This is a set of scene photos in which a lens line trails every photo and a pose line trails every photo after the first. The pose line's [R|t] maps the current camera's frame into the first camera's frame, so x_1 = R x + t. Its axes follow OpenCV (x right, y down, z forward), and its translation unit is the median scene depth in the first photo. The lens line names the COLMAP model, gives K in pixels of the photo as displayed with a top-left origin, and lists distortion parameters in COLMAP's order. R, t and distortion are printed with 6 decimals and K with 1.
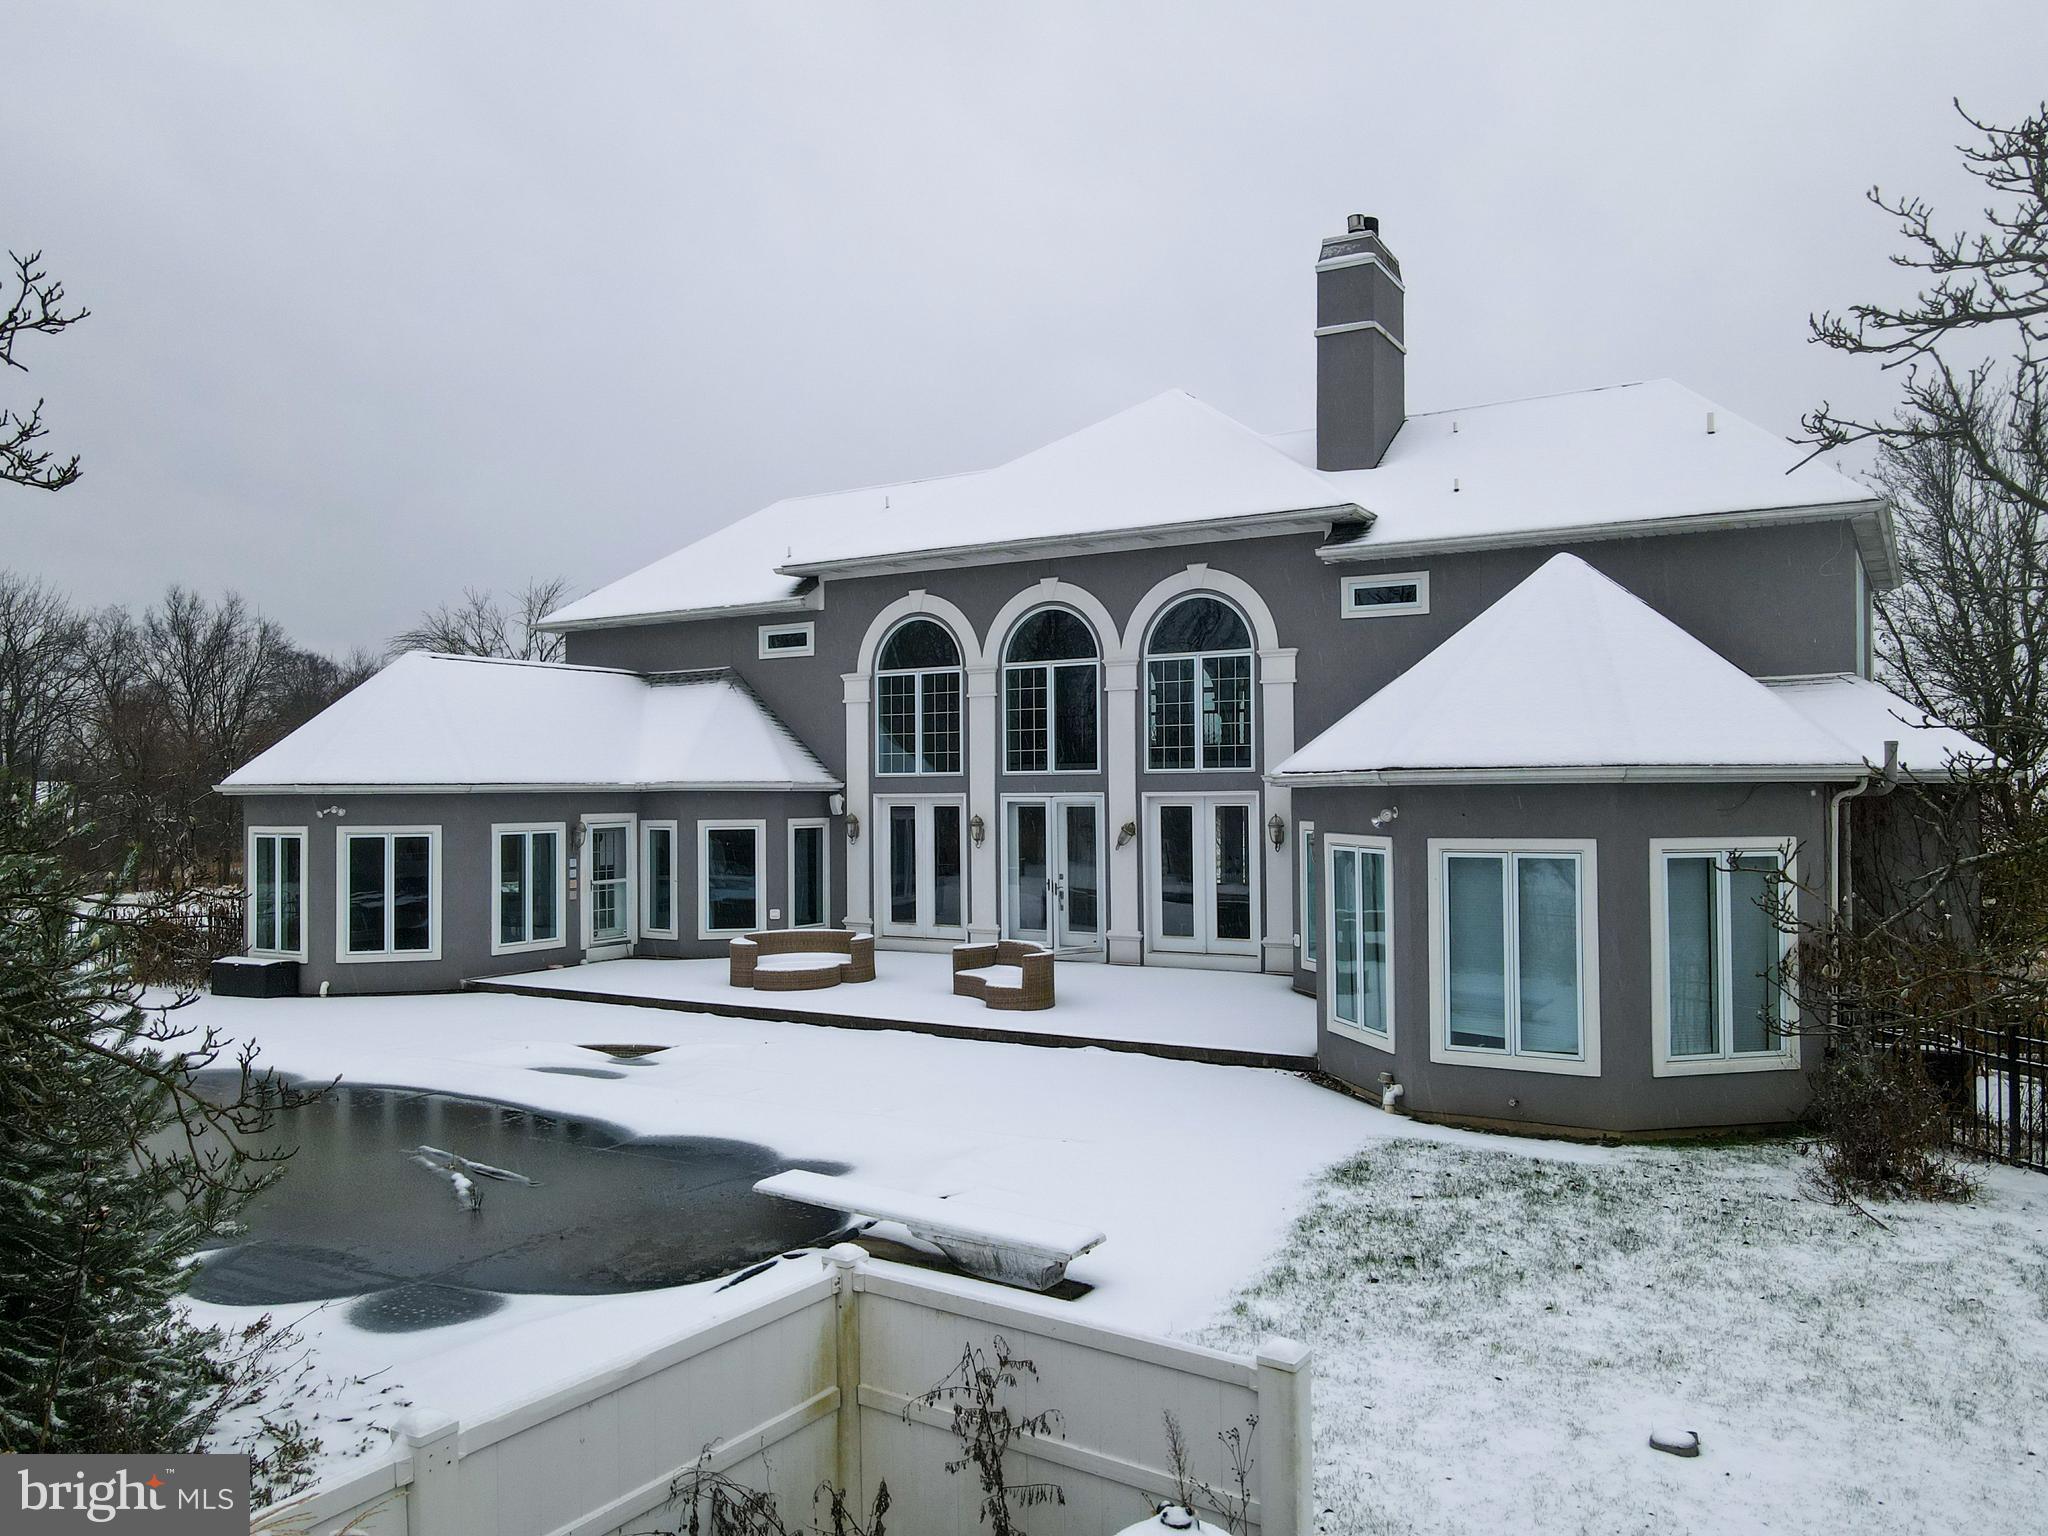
lens RADIAL K [[1511.8, 0, 1013.1], [0, 1511.8, 767.7], [0, 0, 1]] dist [-0.000020, 0.030484]
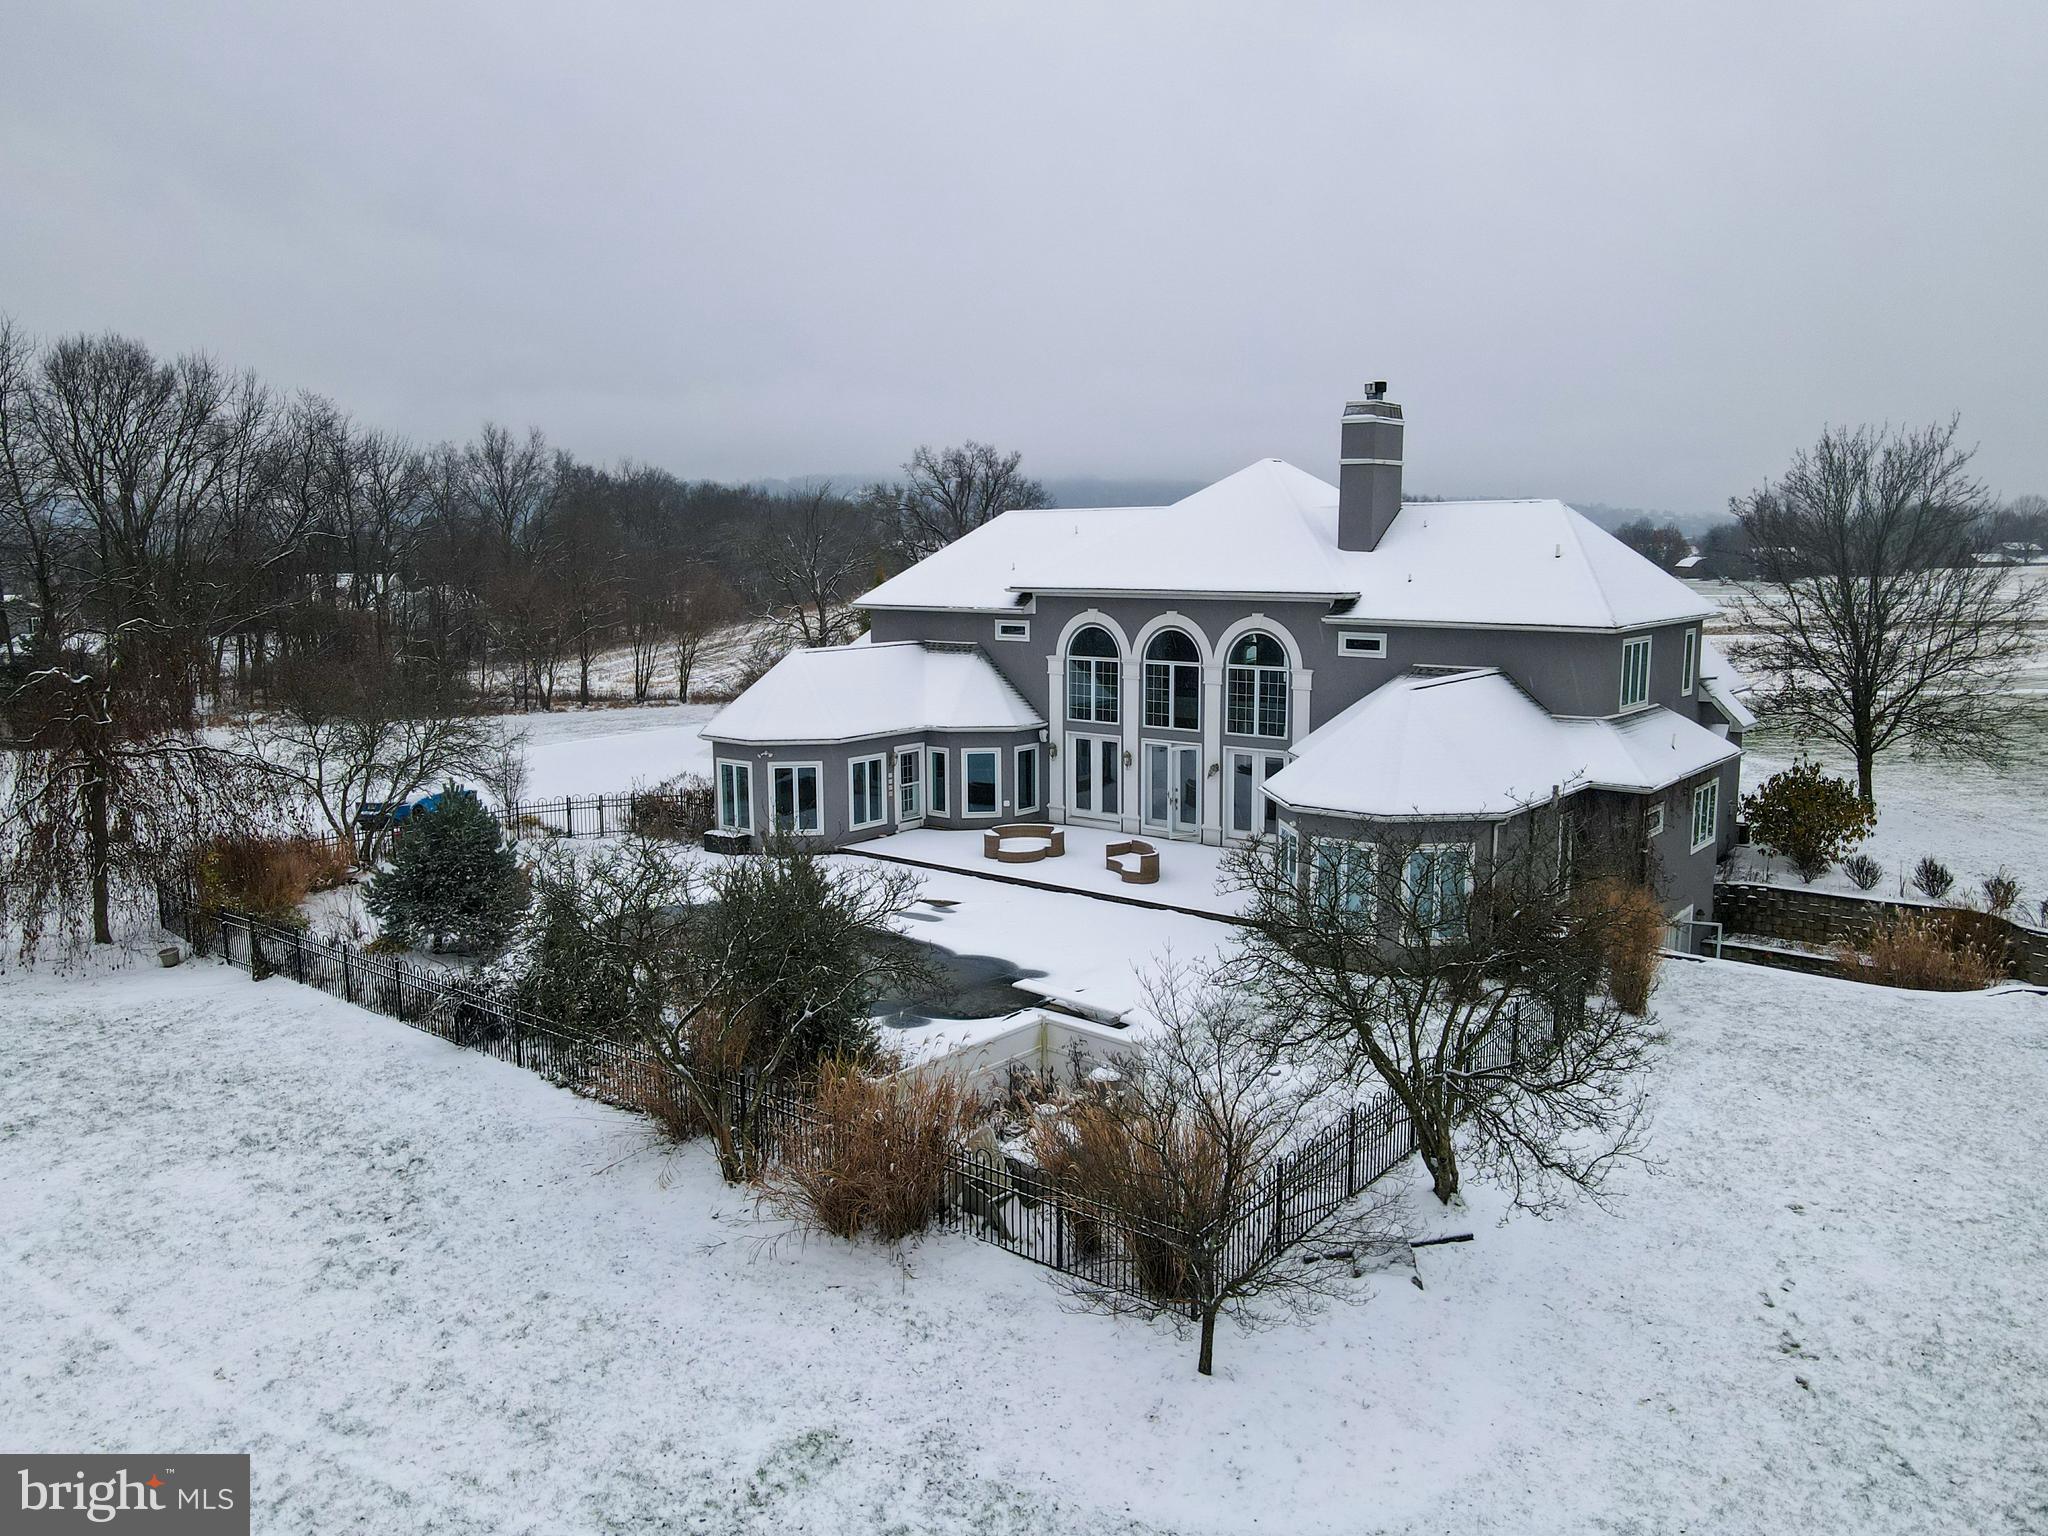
lens RADIAL K [[1511.8, 0, 1013.6], [0, 1511.8, 763.4], [0, 0, 1]] dist [-0.000020, 0.030484]
pose [[0.990635, 0.020492, -0.134992, 0.079934], [0.001688, 0.986760, 0.162181, -0.232502], [0.136528, -0.160890, 0.977484, -0.666390]]
